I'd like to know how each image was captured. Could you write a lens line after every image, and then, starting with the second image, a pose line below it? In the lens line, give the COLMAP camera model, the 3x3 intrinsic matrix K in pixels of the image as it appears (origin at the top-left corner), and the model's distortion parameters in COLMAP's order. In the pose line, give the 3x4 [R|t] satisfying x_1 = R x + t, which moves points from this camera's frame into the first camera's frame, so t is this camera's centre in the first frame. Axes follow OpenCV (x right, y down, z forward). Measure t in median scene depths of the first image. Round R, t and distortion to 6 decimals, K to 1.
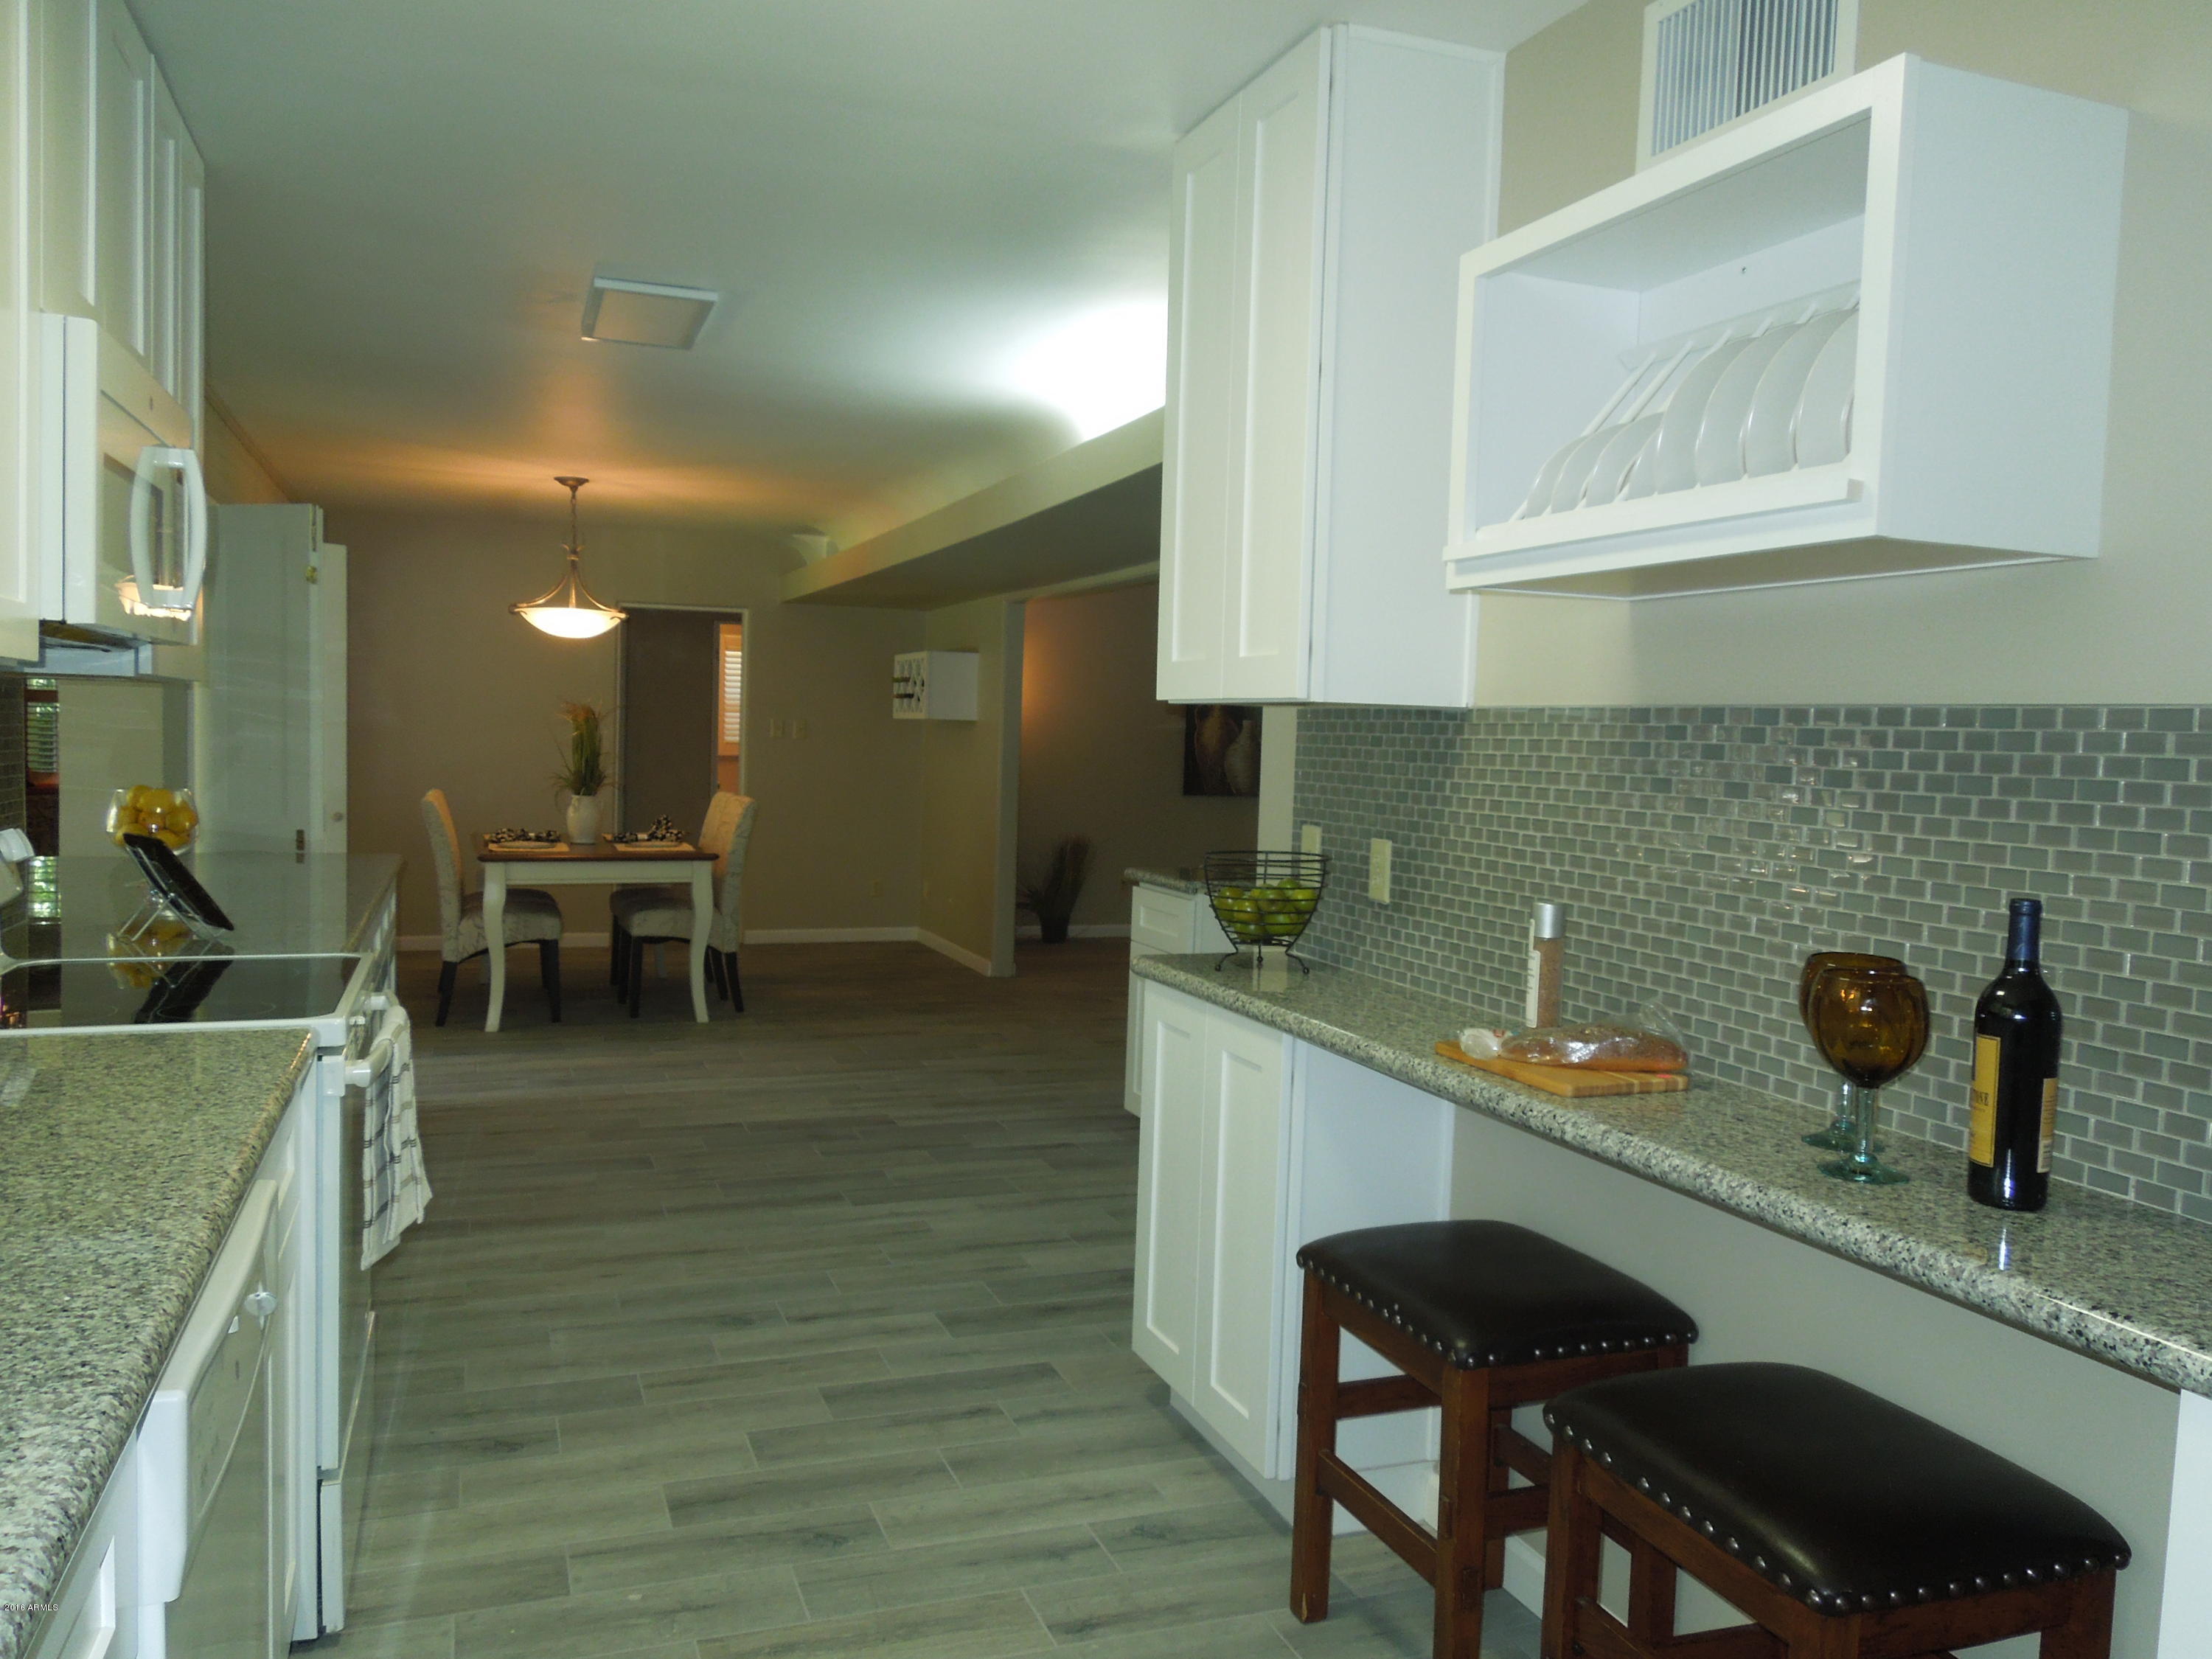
lens RADIAL K [[1681.5, 0, 1097.4], [0, 1681.5, 824.1], [0, 0, 1]] dist [-0.004976, 0.001069]
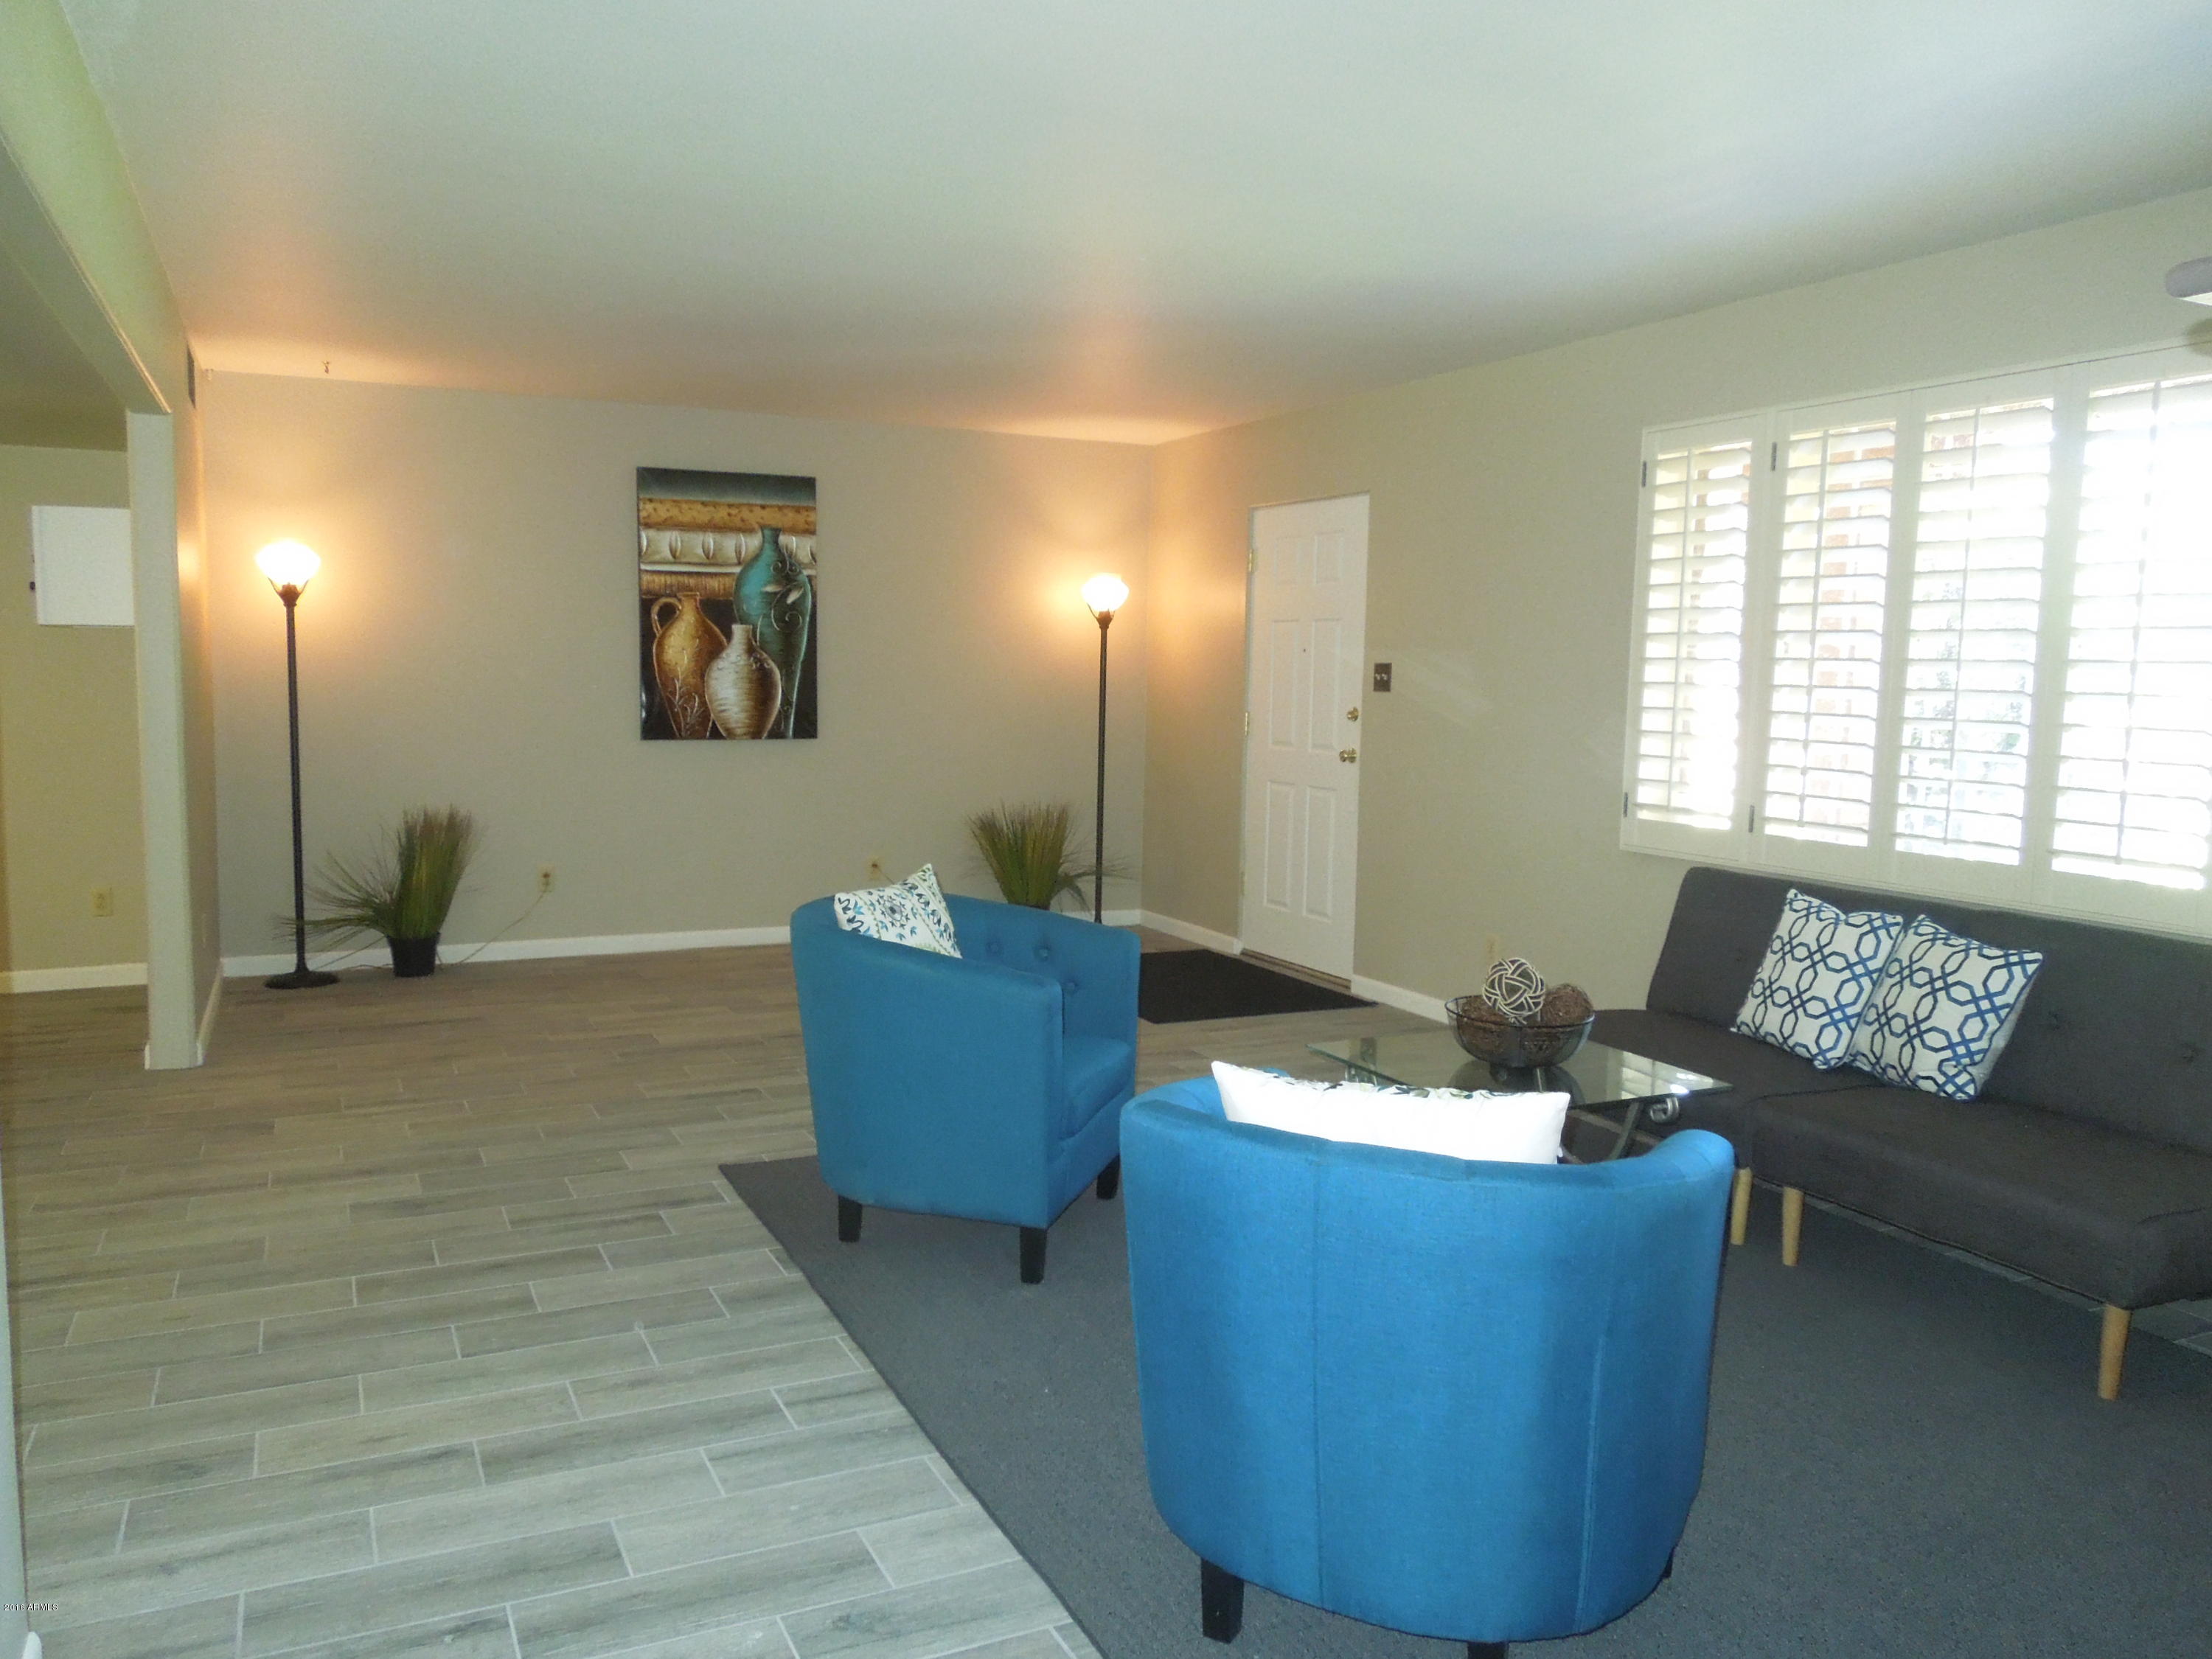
lens RADIAL K [[1618.4, 0, 1049.3], [0, 1618.4, 833.0], [0, 0, 1]] dist [0.004285, 0.000871]
pose [[0.998308, -0.025455, 0.052280, 0.415843], [0.022674, 0.998330, 0.053127, -0.023645], [-0.053545, -0.051851, 0.997218, 0.779082]]
